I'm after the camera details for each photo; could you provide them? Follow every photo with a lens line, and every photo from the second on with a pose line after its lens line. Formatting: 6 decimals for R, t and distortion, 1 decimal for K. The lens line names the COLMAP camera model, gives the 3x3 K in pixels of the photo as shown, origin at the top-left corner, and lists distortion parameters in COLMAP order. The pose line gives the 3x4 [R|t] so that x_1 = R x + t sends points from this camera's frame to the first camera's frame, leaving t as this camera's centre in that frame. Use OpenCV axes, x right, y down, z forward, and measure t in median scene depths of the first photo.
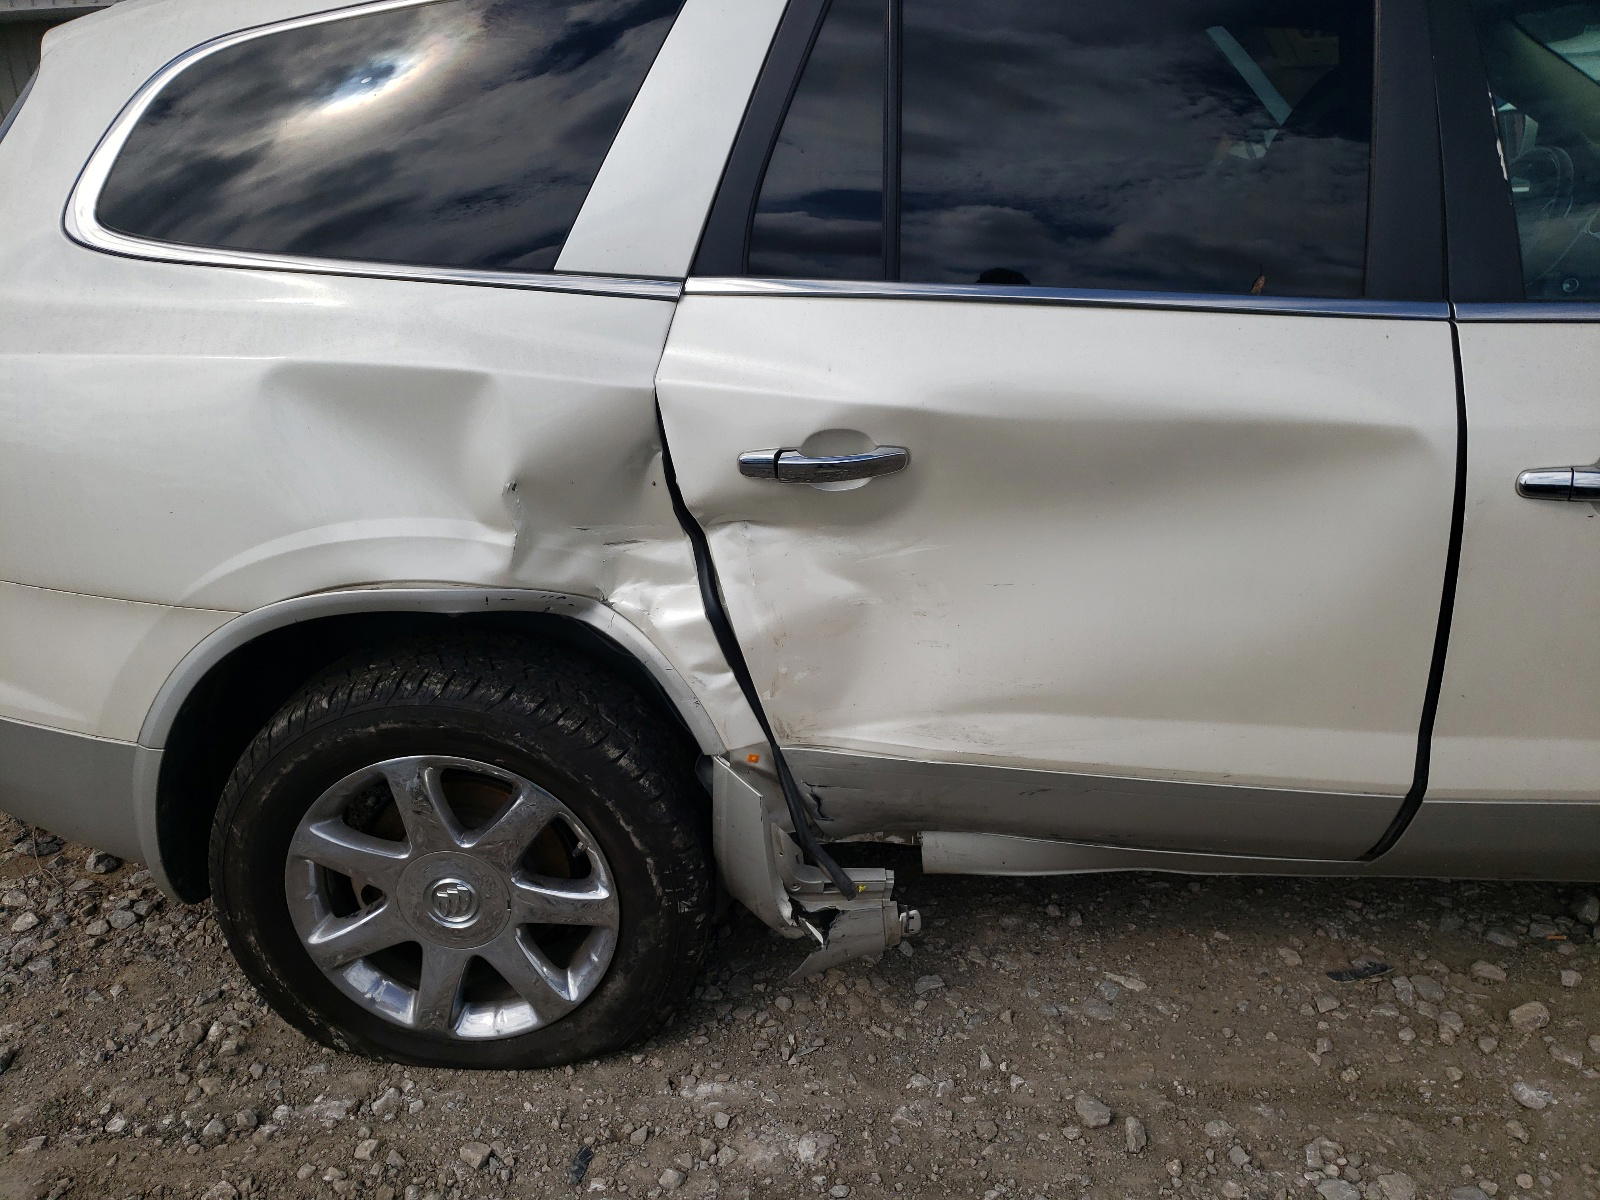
lens RADIAL K [[1217.5, 0, 800.0], [0, 1217.5, 600.0], [0, 0, 1]] dist [0.001993, 0.000557]
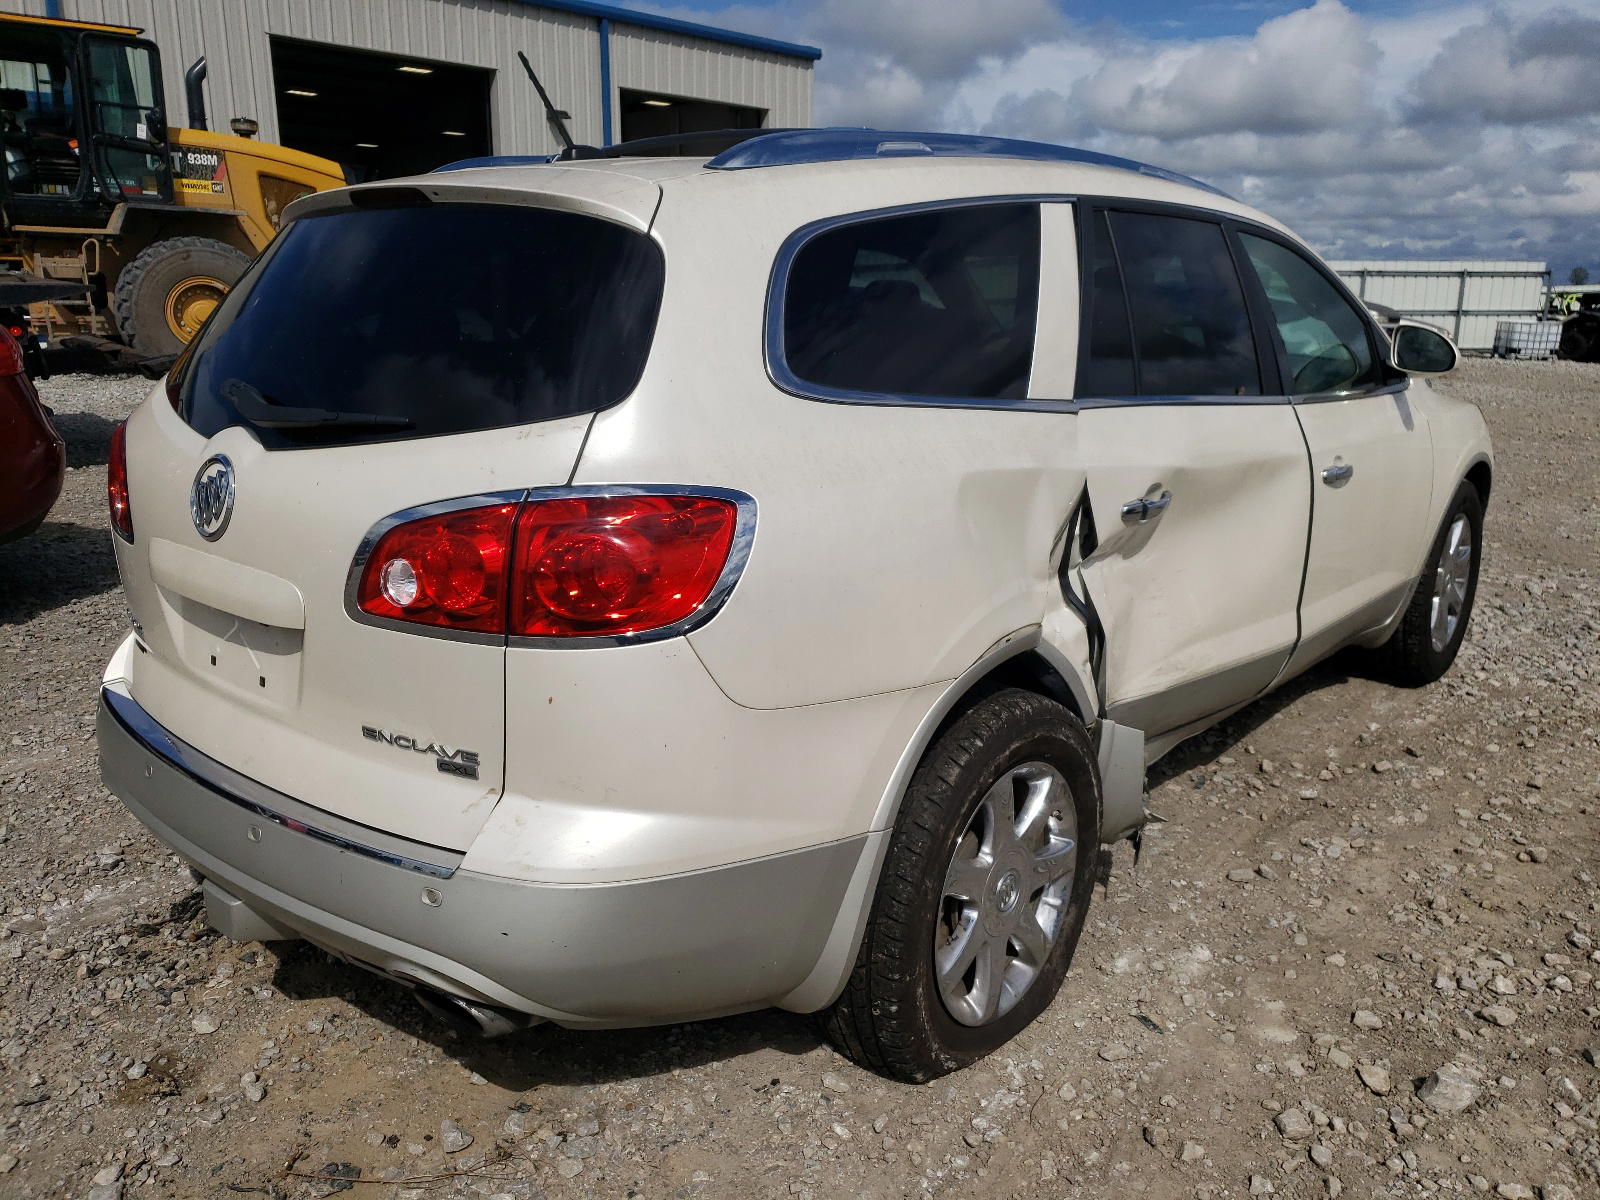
lens RADIAL K [[1217.5, 0, 800.0], [0, 1217.5, 600.0], [0, 0, 1]] dist [0.001993, 0.000557]
pose [[0.615165, -0.155181, 0.772975, -1.524569], [0.266390, 0.963687, -0.018536, -0.085622], [-0.742030, 0.217316, 0.634165, 0.338827]]
